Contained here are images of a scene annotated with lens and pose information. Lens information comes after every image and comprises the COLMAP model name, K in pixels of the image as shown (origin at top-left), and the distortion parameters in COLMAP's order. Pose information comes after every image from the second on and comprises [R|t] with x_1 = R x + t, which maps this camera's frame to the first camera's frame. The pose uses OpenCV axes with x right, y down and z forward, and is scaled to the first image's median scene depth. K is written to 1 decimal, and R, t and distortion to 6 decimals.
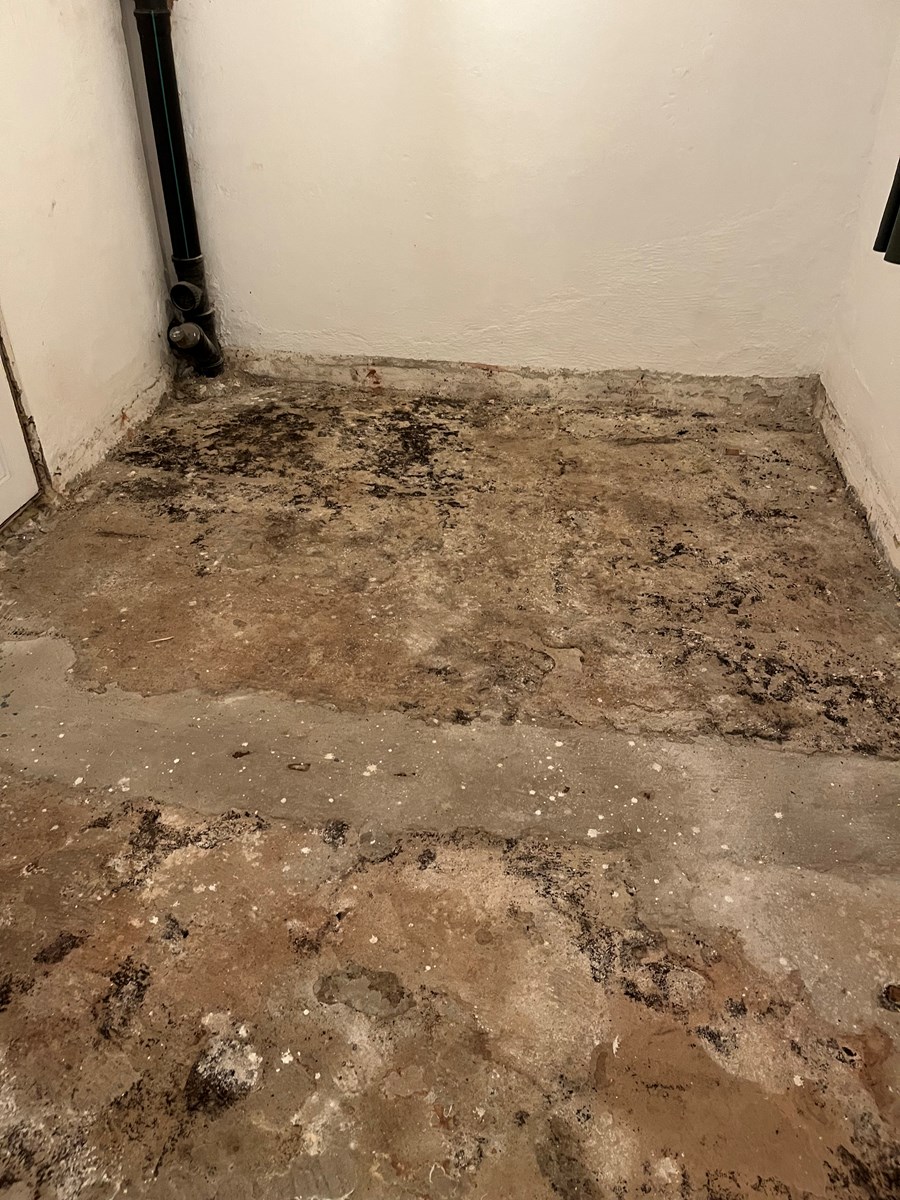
lens RADIAL K [[924.2, 0, 450.0], [0, 924.2, 600.0], [0, 0, 1]] dist [0.070099, -0.112517]
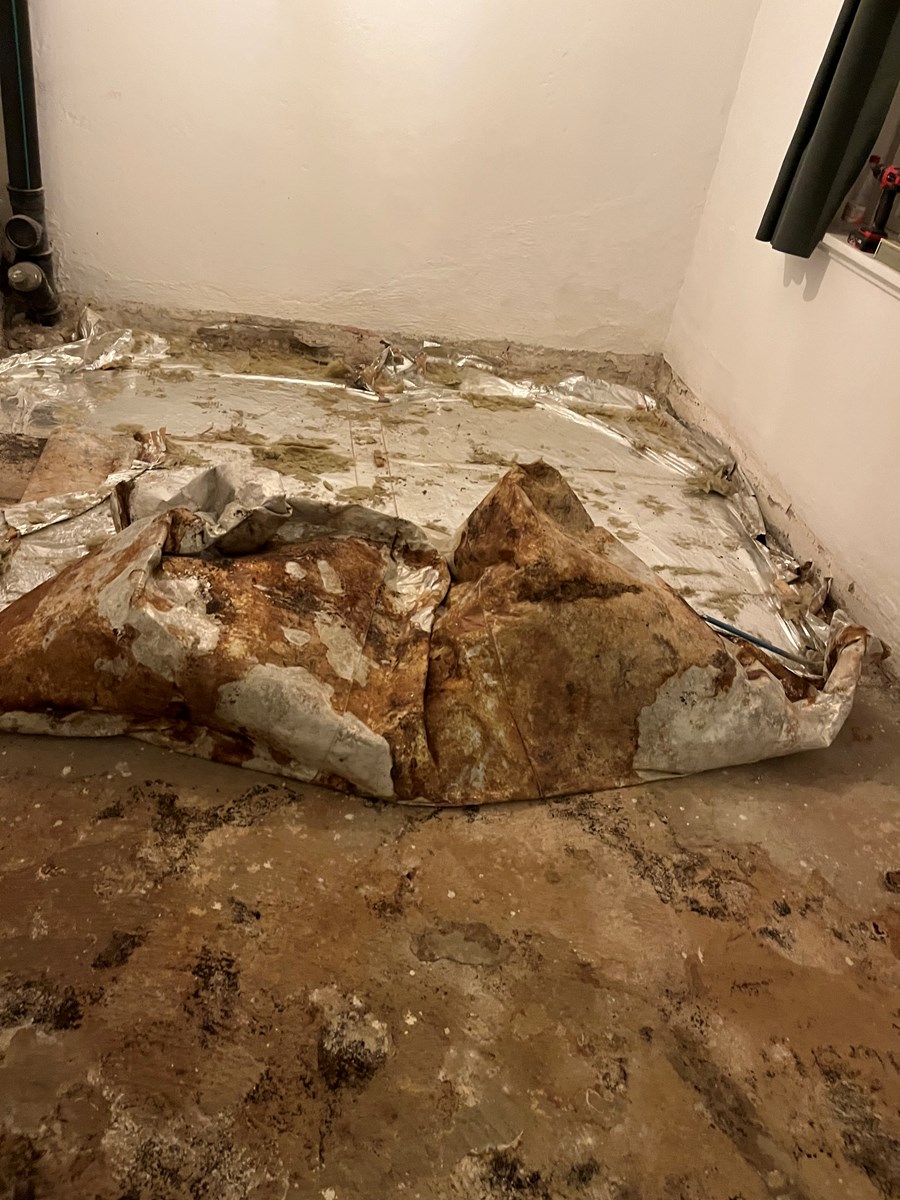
lens RADIAL K [[925.3, 0, 448.9], [0, 925.3, 603.0], [0, 0, 1]] dist [0.049904, -0.072846]
pose [[0.952167, -0.038199, 0.303182, -0.384751], [0.030744, 0.999097, 0.029327, 0.024488], [-0.304028, -0.018603, 0.952481, 0.060164]]
